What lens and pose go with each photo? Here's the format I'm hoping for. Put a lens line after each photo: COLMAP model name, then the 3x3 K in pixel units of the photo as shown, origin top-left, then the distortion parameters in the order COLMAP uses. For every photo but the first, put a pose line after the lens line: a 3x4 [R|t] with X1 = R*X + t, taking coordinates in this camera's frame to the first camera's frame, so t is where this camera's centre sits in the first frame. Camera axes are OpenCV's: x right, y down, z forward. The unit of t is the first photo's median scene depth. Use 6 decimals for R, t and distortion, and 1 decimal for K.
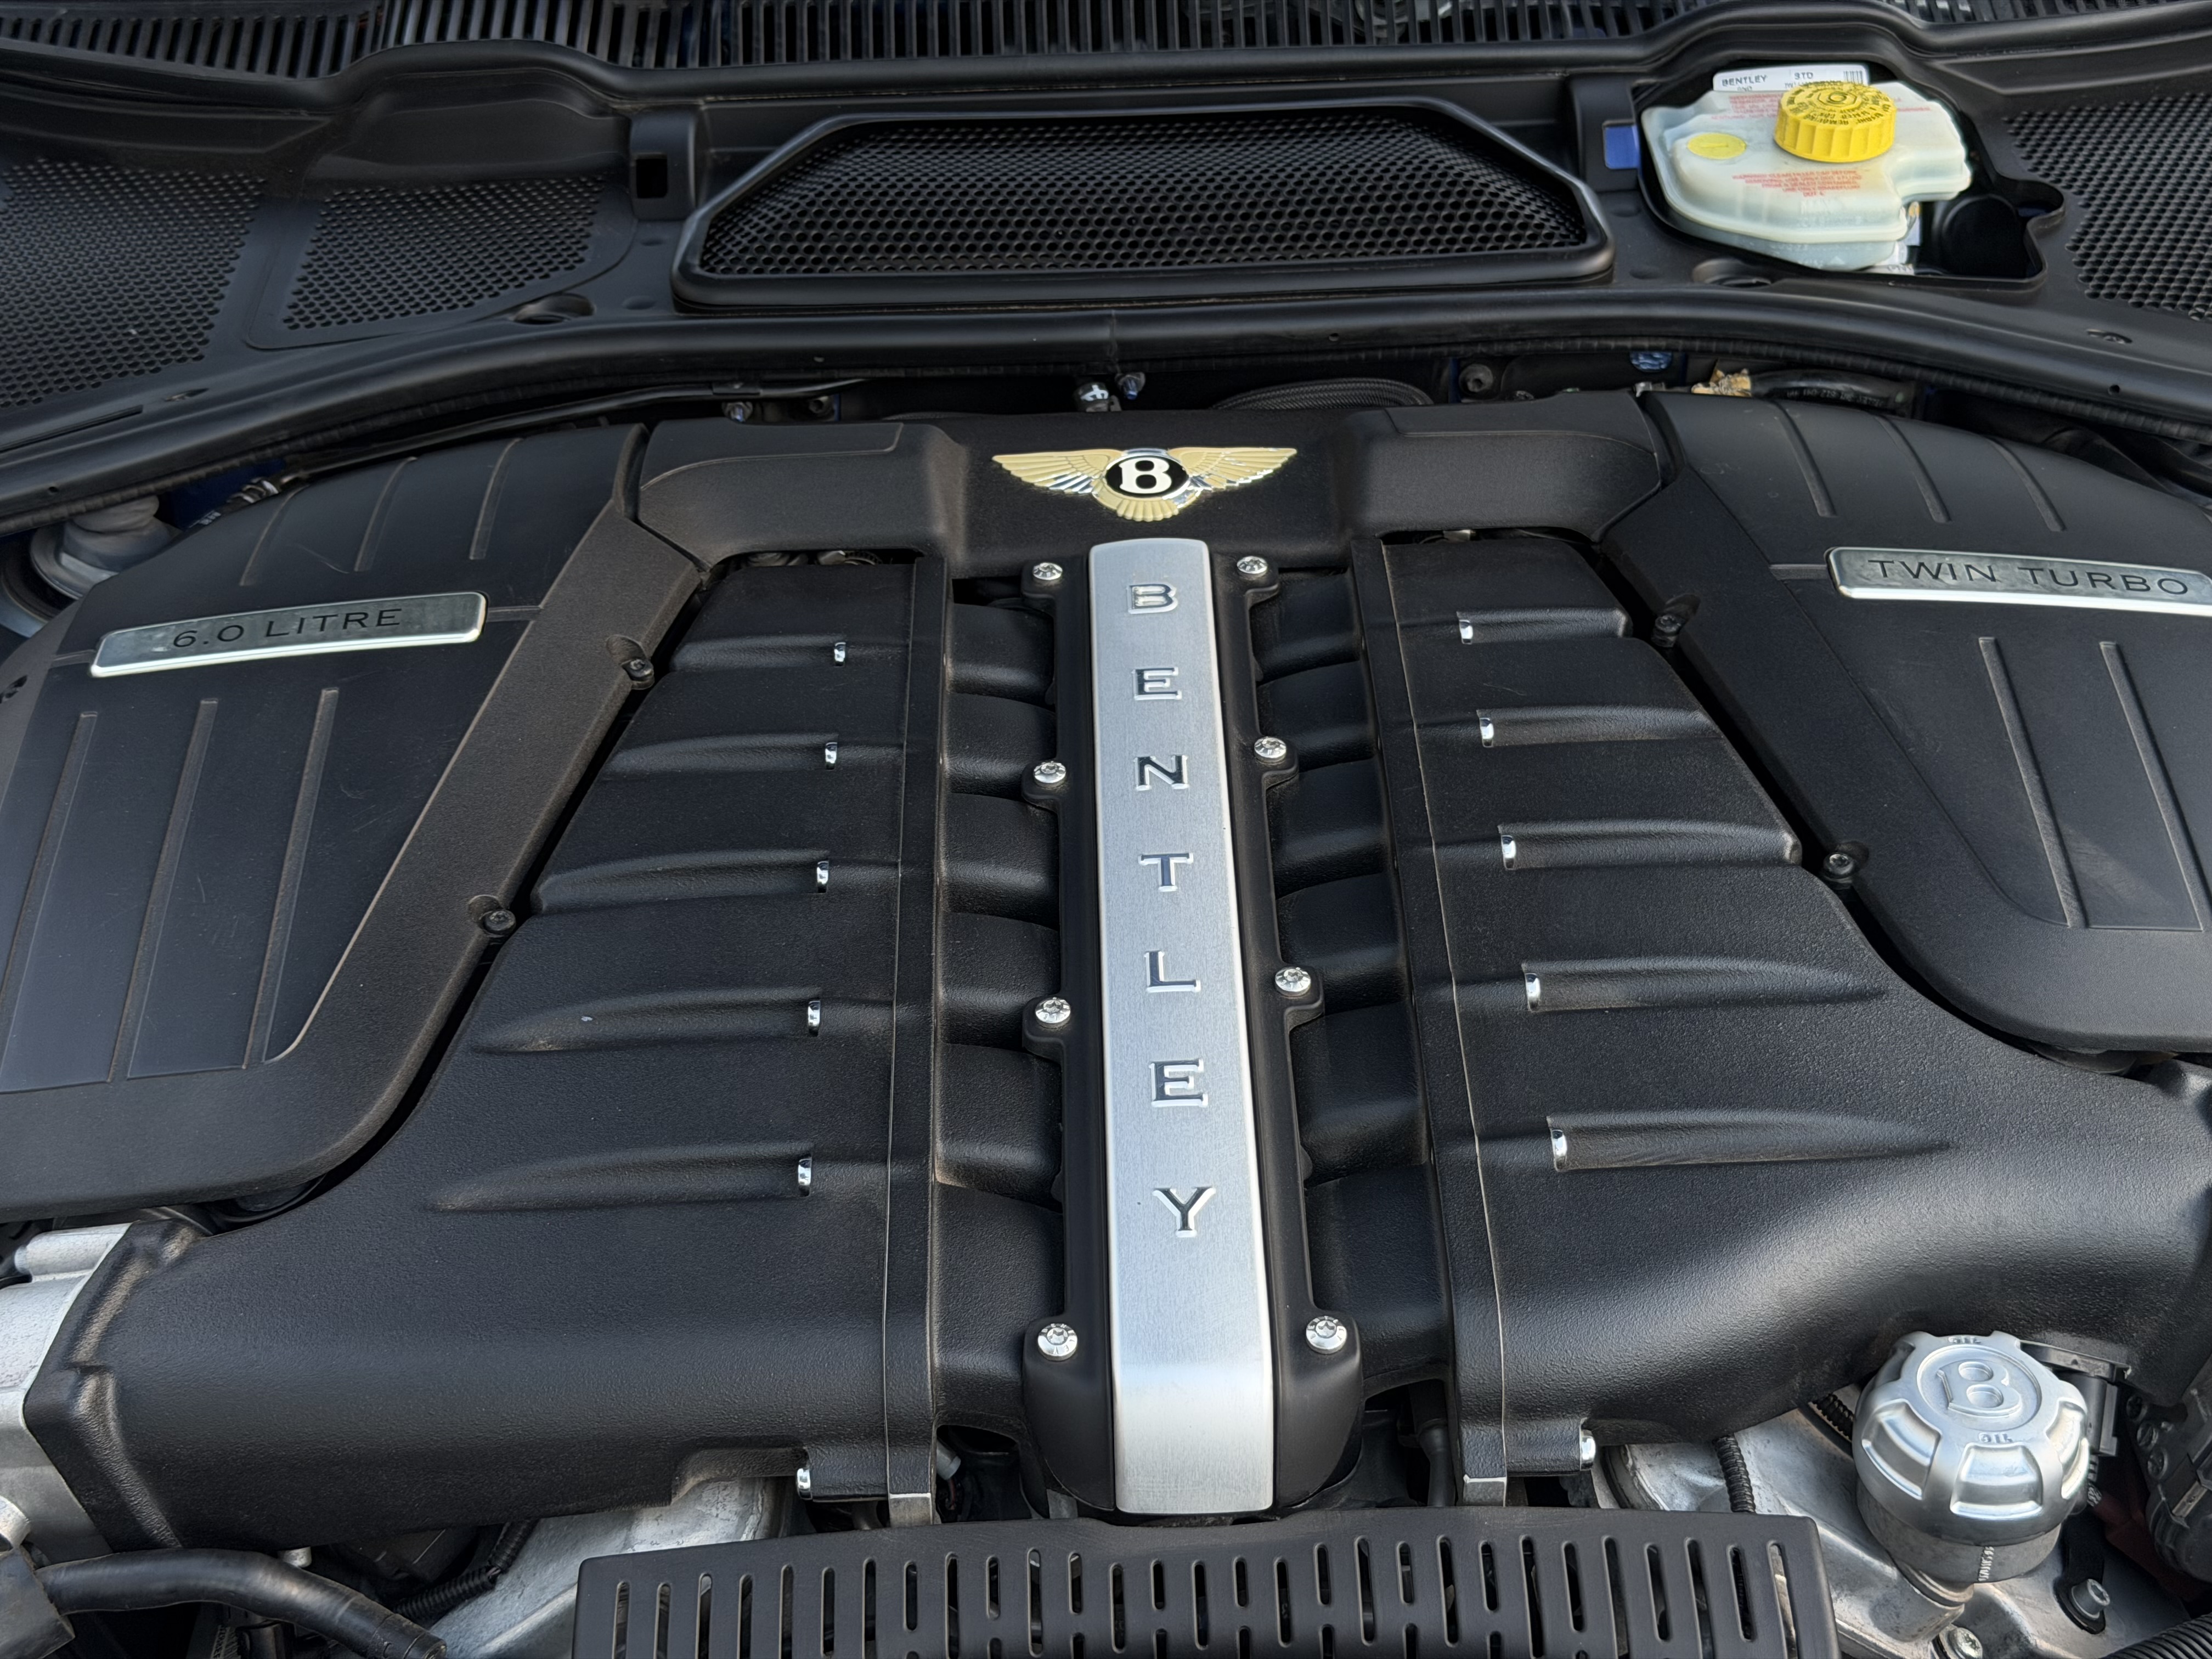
lens RADIAL K [[3095.0, 0, 1106.8], [0, 3095.0, 828.8], [0, 0, 1]] dist [0.073414, 0.000000]
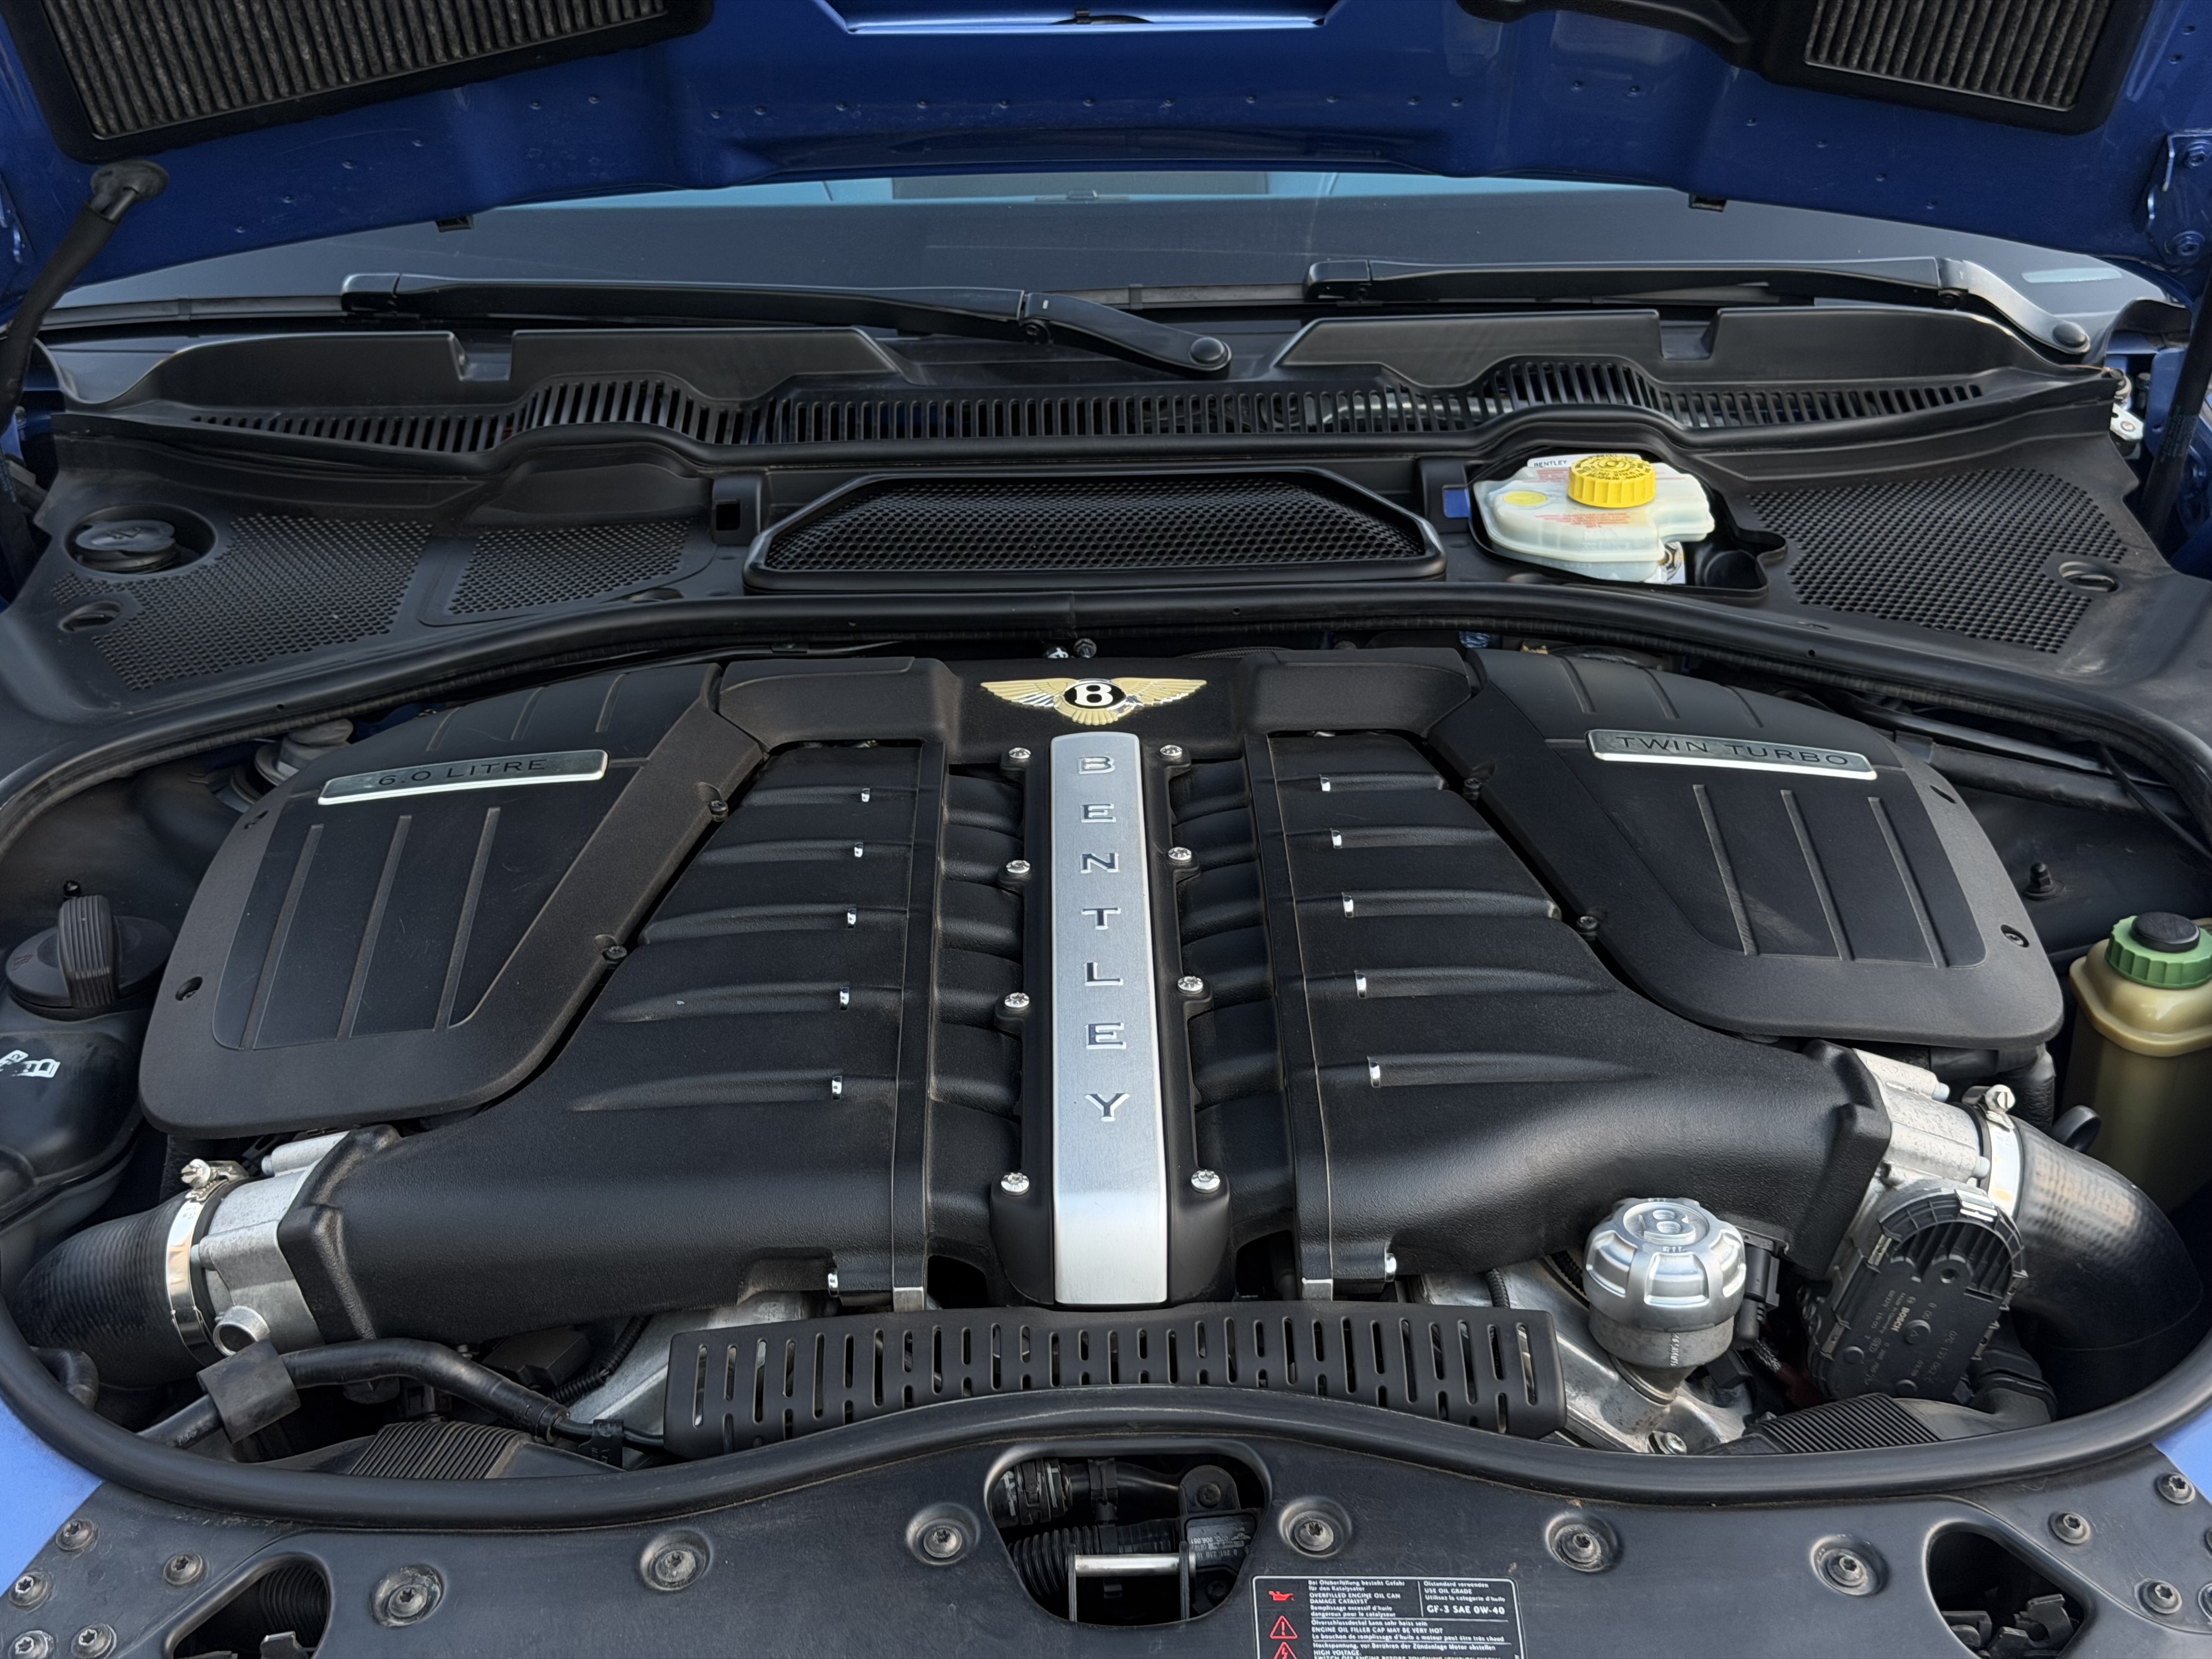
lens RADIAL K [[3095.0, 0, 1106.5], [0, 3095.0, 830.8], [0, 0, 1]] dist [0.073414, 0.000000]
pose [[0.999922, 0.011893, 0.003746, 0.015471], [-0.010852, 0.978012, -0.208268, 0.253065], [-0.006141, 0.208211, 0.978065, -0.346585]]
